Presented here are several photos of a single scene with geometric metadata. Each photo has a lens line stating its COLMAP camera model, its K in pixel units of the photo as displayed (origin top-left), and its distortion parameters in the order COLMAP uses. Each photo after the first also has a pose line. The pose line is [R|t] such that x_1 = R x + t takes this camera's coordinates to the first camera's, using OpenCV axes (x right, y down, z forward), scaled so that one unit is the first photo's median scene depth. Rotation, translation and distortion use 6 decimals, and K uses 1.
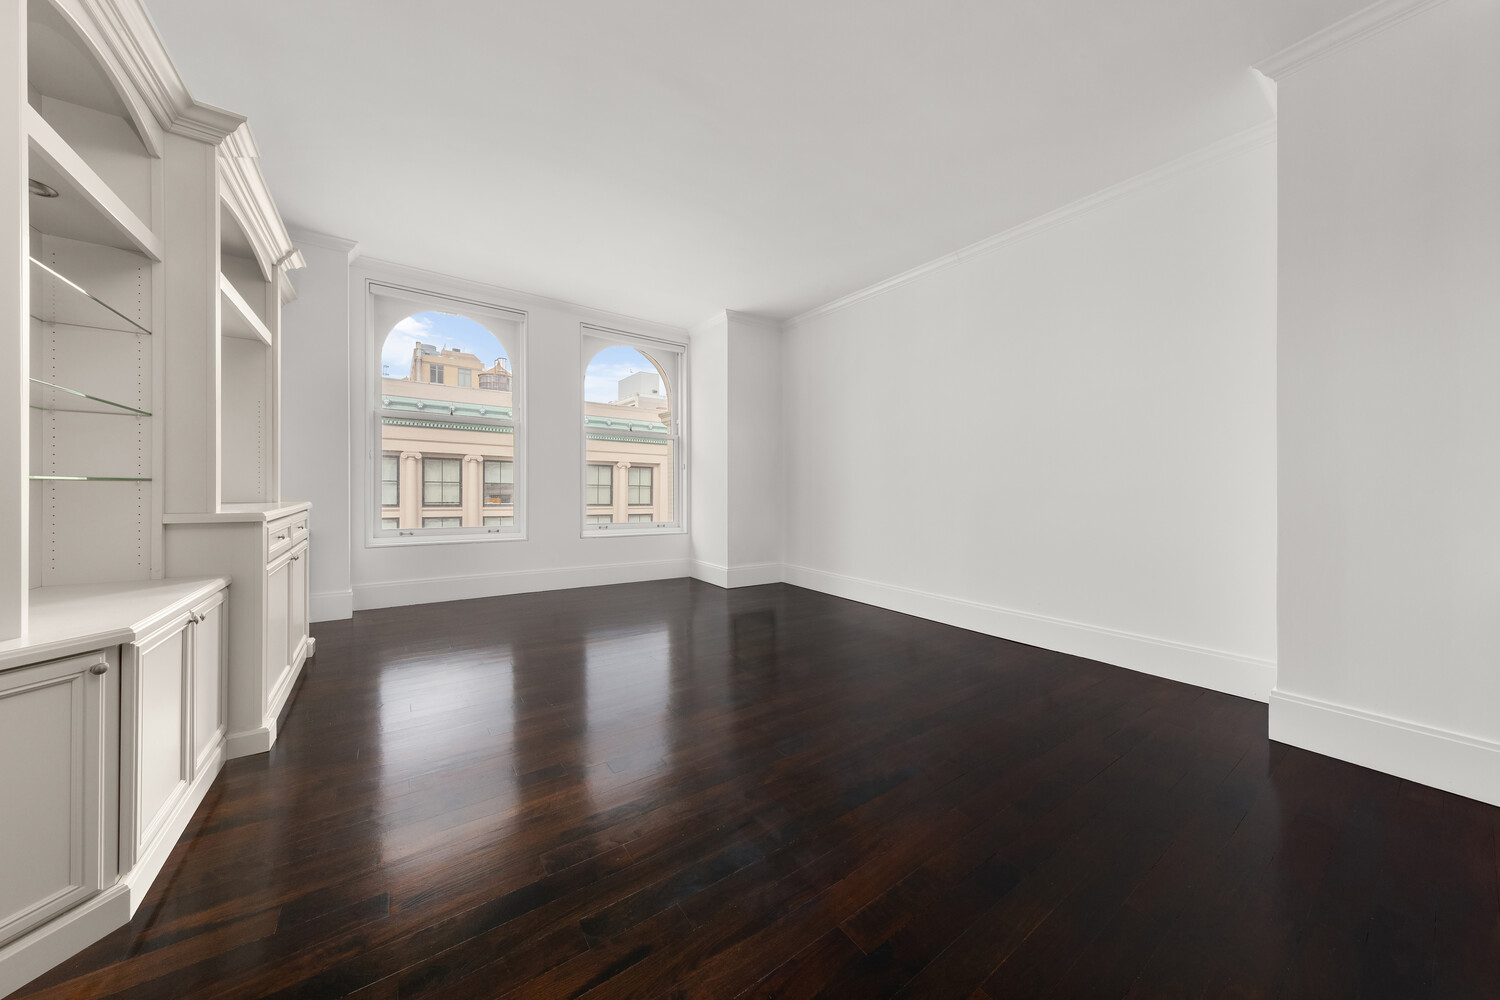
lens RADIAL K [[487.7, 0, 760.3], [0, 487.7, 502.4], [0, 0, 1]] dist [-0.005822, -0.000349]
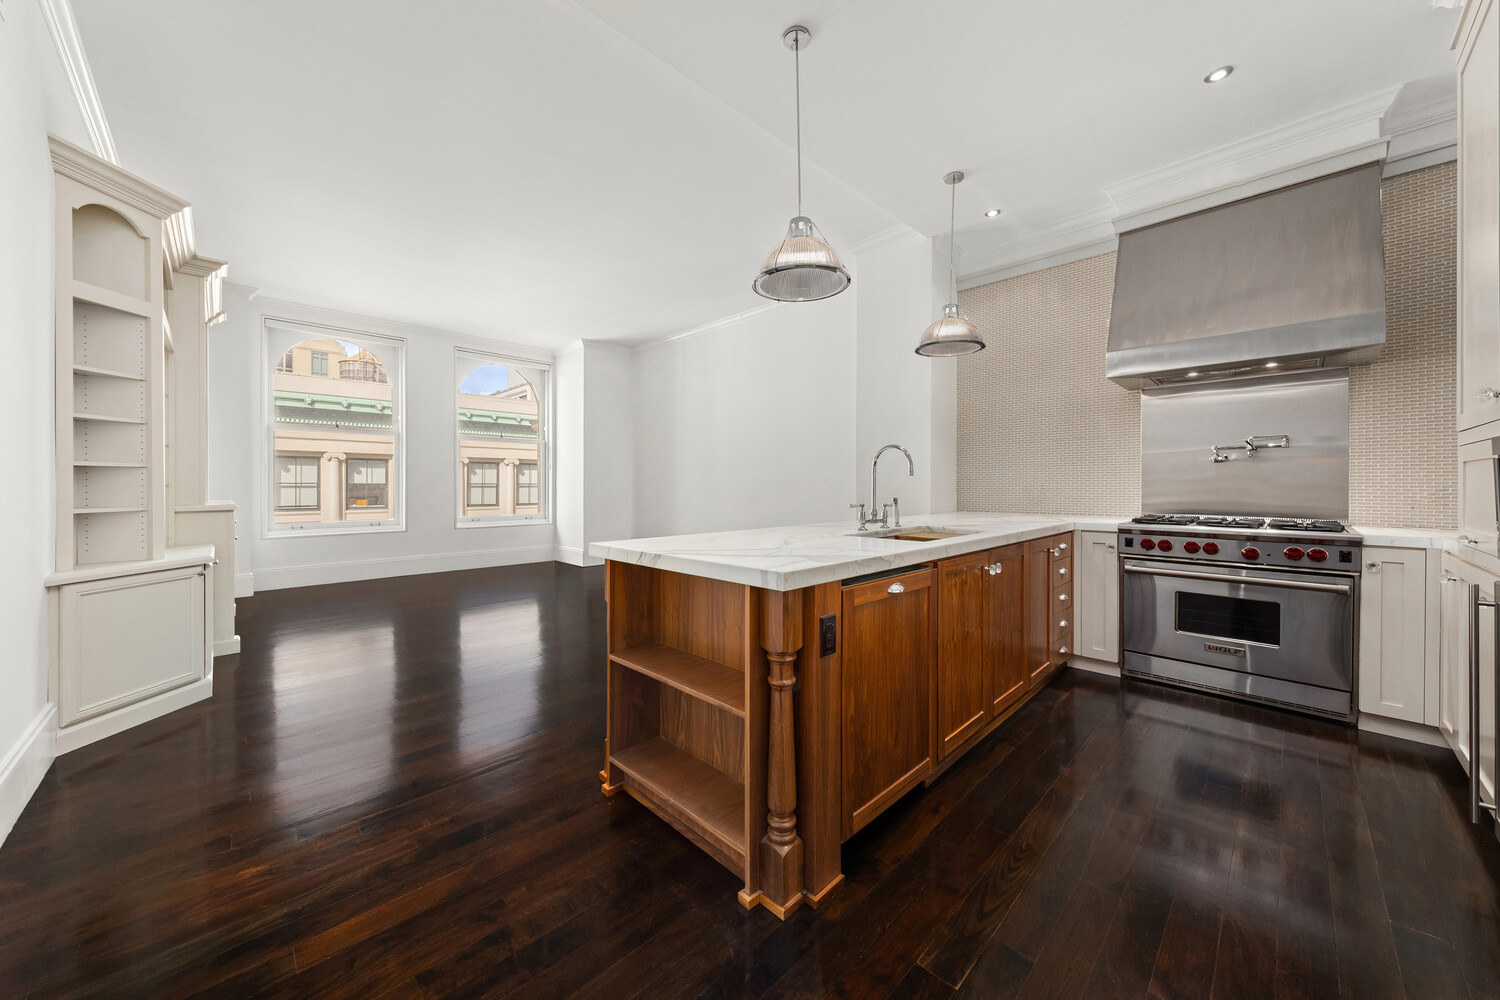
lens RADIAL K [[535.2, 0, 751.8], [0, 535.2, 485.3], [0, 0, 1]] dist [0.001801, 0.000082]
pose [[0.990008, -0.013872, 0.140329, 0.136388], [0.017684, 0.999507, -0.025953, 0.011615], [-0.139900, 0.028175, 0.989765, -0.328295]]
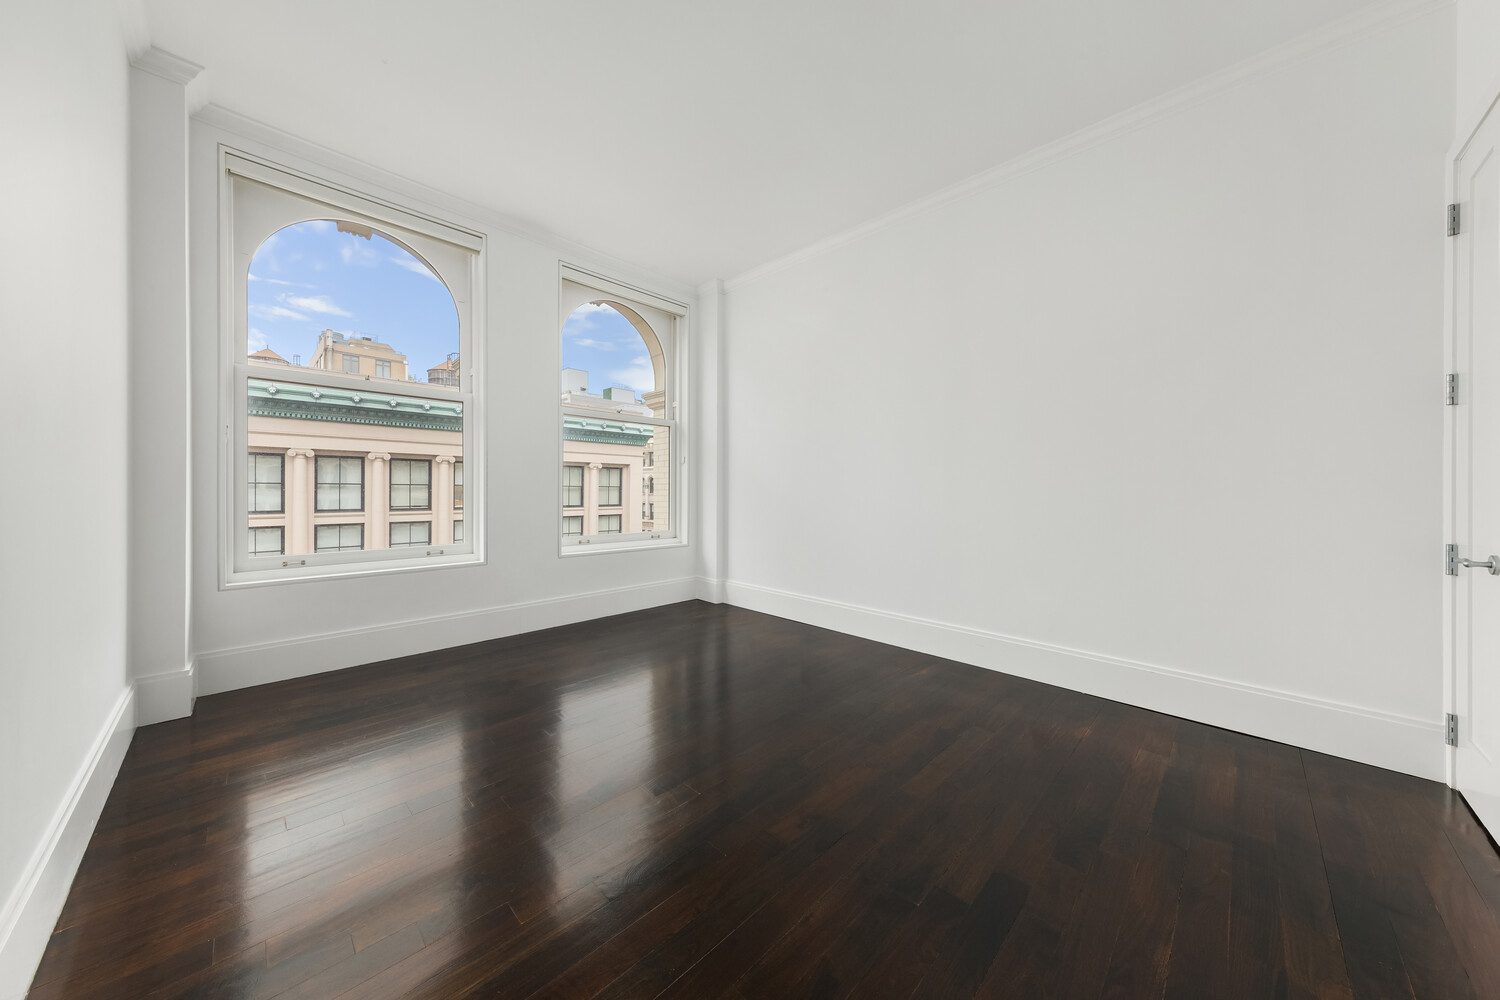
lens RADIAL K [[487.7, 0, 744.3], [0, 487.7, 491.6], [0, 0, 1]] dist [-0.005822, -0.000349]
pose [[0.992915, -0.010852, 0.118331, -0.147296], [0.013165, 0.999737, -0.018786, -0.007826], [-0.118096, 0.020210, 0.992796, 0.203708]]
